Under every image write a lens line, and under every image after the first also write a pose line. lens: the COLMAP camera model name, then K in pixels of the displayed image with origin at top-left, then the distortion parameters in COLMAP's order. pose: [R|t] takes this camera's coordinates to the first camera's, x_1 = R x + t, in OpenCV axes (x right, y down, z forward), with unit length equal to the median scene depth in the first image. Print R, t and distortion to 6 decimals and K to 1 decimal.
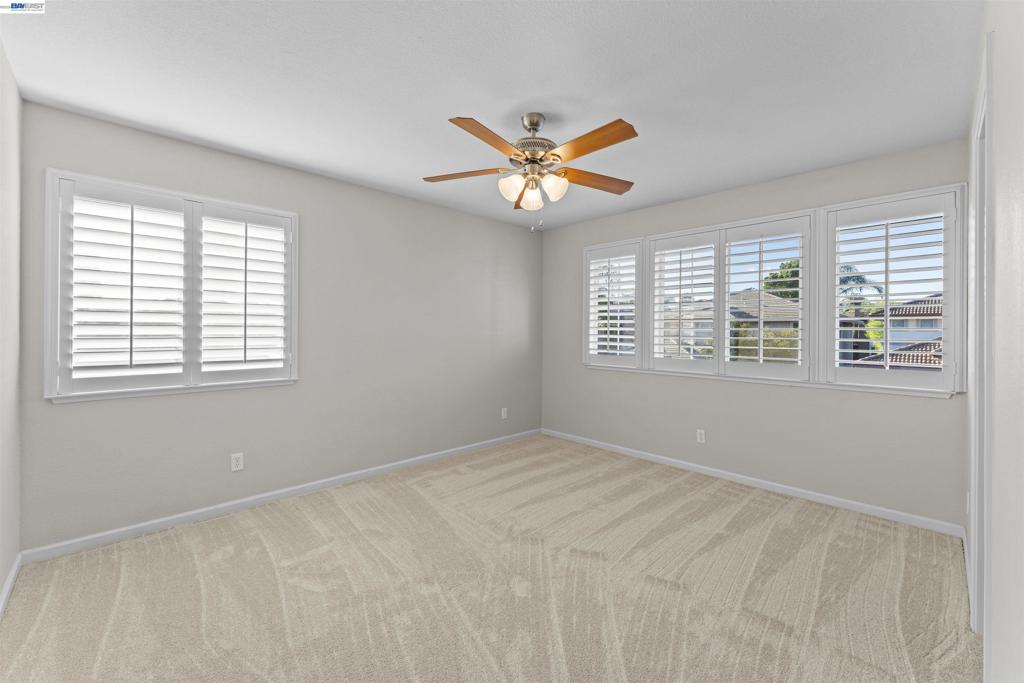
lens RADIAL K [[422.8, 0, 516.4], [0, 422.8, 331.0], [0, 0, 1]] dist [-0.001419, -0.000263]
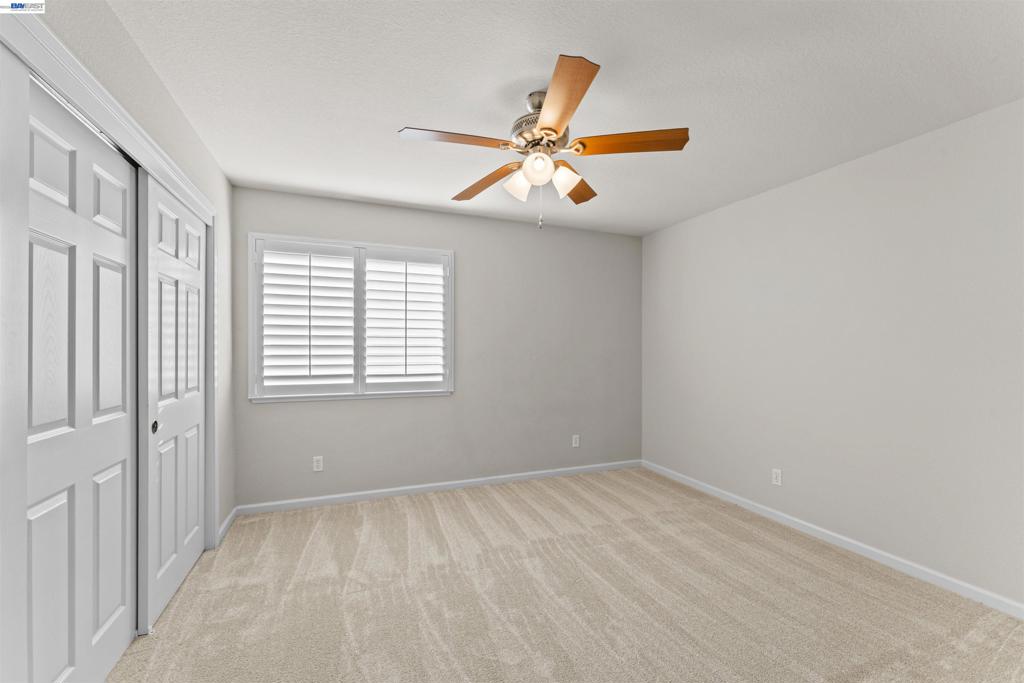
lens RADIAL K [[394.1, 0, 504.9], [0, 394.1, 351.4], [0, 0, 1]] dist [0.002537, 0.000066]
pose [[0.915715, 0.003037, -0.401817, 0.080253], [-0.001923, 0.999993, 0.003177, -0.001564], [0.401824, -0.002137, 0.915714, 0.068625]]
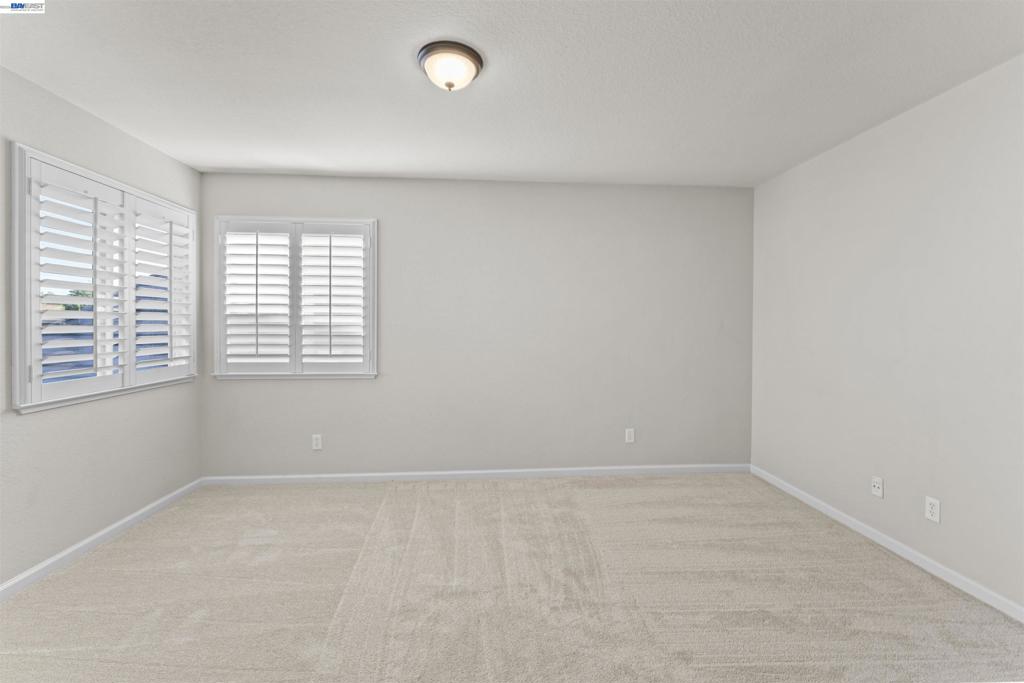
lens RADIAL K [[418.1, 0, 519.5], [0, 418.1, 331.3], [0, 0, 1]] dist [-0.001120, -0.000155]
pose [[0.767561, 0.005733, -0.640951, 0.618926], [-0.004722, 0.999983, 0.003289, -0.000434], [0.640959, 0.000501, 0.767575, 0.596072]]
